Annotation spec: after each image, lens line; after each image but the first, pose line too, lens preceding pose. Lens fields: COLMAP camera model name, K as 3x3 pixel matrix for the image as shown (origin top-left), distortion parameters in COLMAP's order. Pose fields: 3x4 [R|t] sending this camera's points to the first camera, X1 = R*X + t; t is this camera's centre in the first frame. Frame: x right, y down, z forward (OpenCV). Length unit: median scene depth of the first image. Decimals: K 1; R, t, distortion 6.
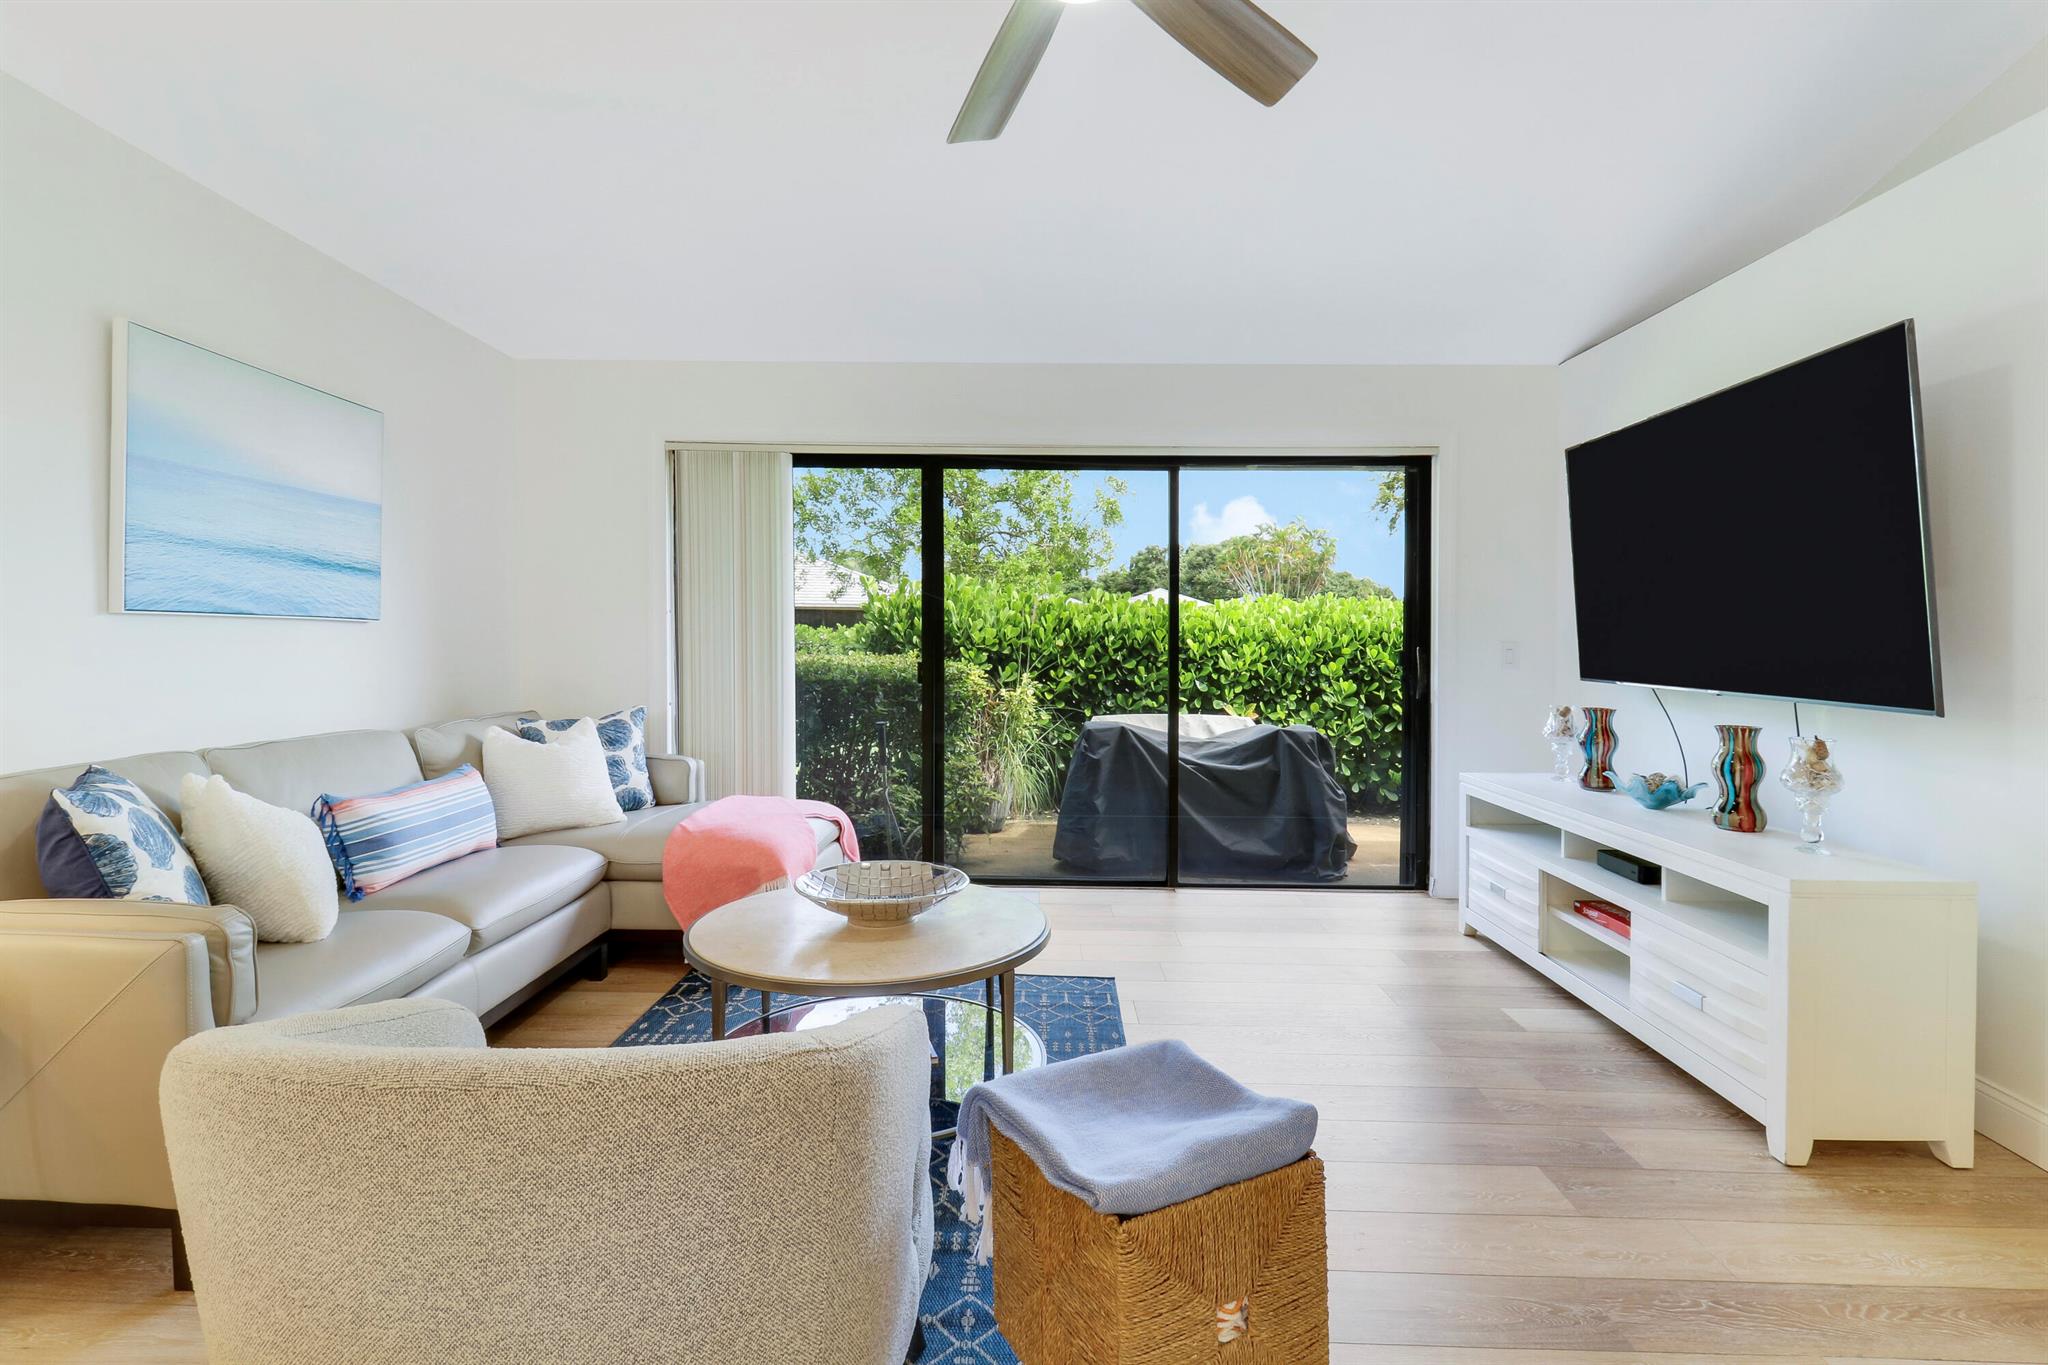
lens RADIAL K [[952.3, 0, 1018.2], [0, 952.3, 670.8], [0, 0, 1]] dist [-0.003667, -0.007528]
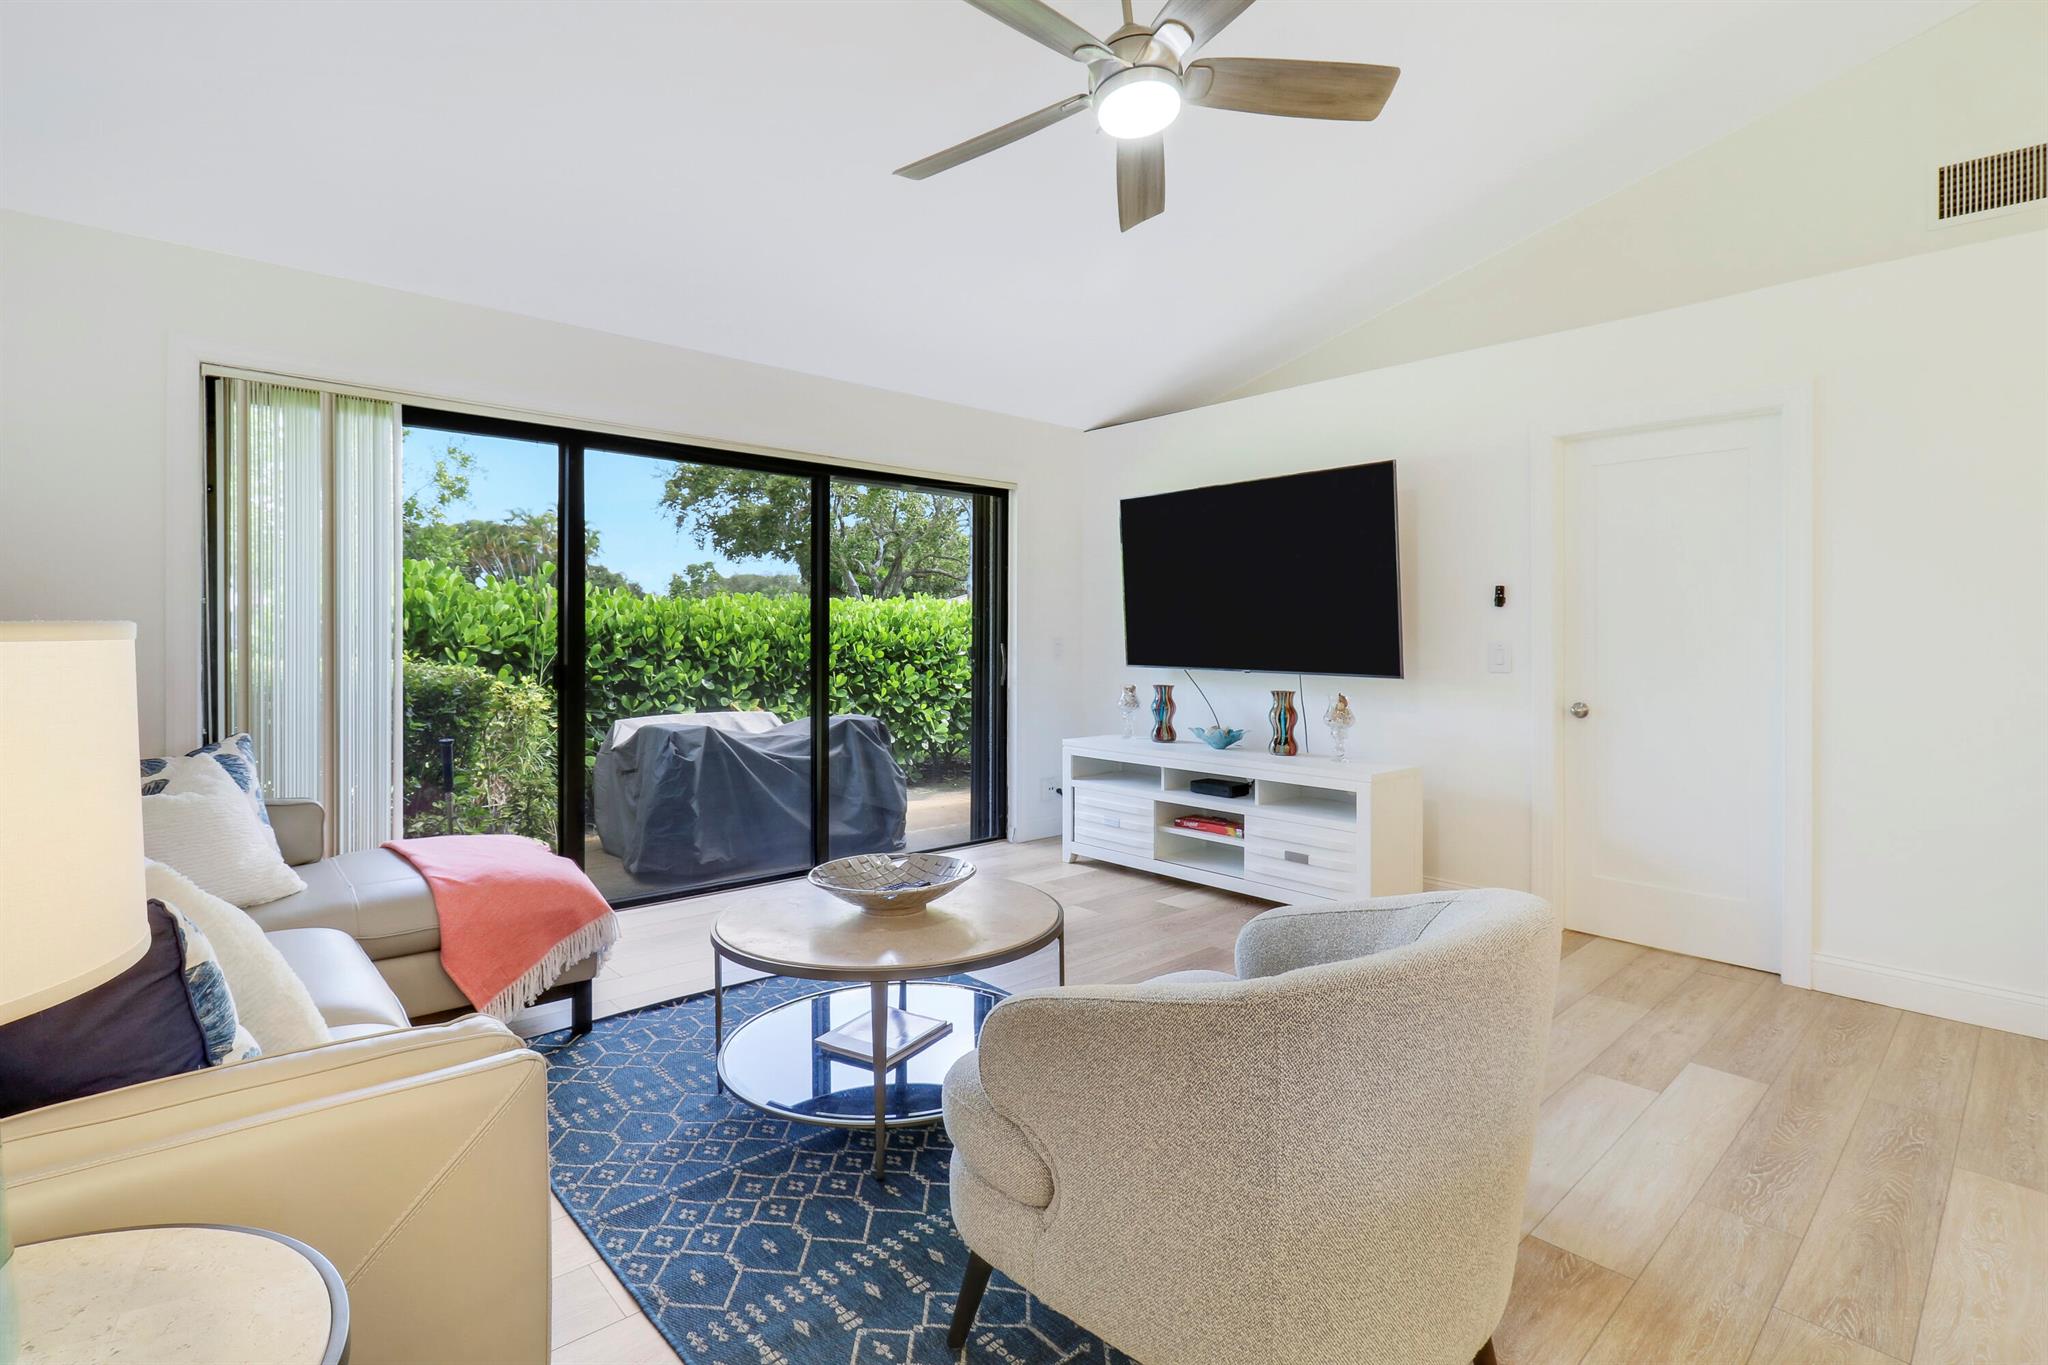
lens RADIAL K [[952.3, 0, 1036.3], [0, 952.3, 639.8], [0, 0, 1]] dist [-0.003667, -0.007528]
pose [[0.723694, -0.005412, 0.690100, -0.329308], [0.024450, 0.999543, -0.017801, -0.005273], [-0.689688, 0.029756, 0.723495, 0.052512]]
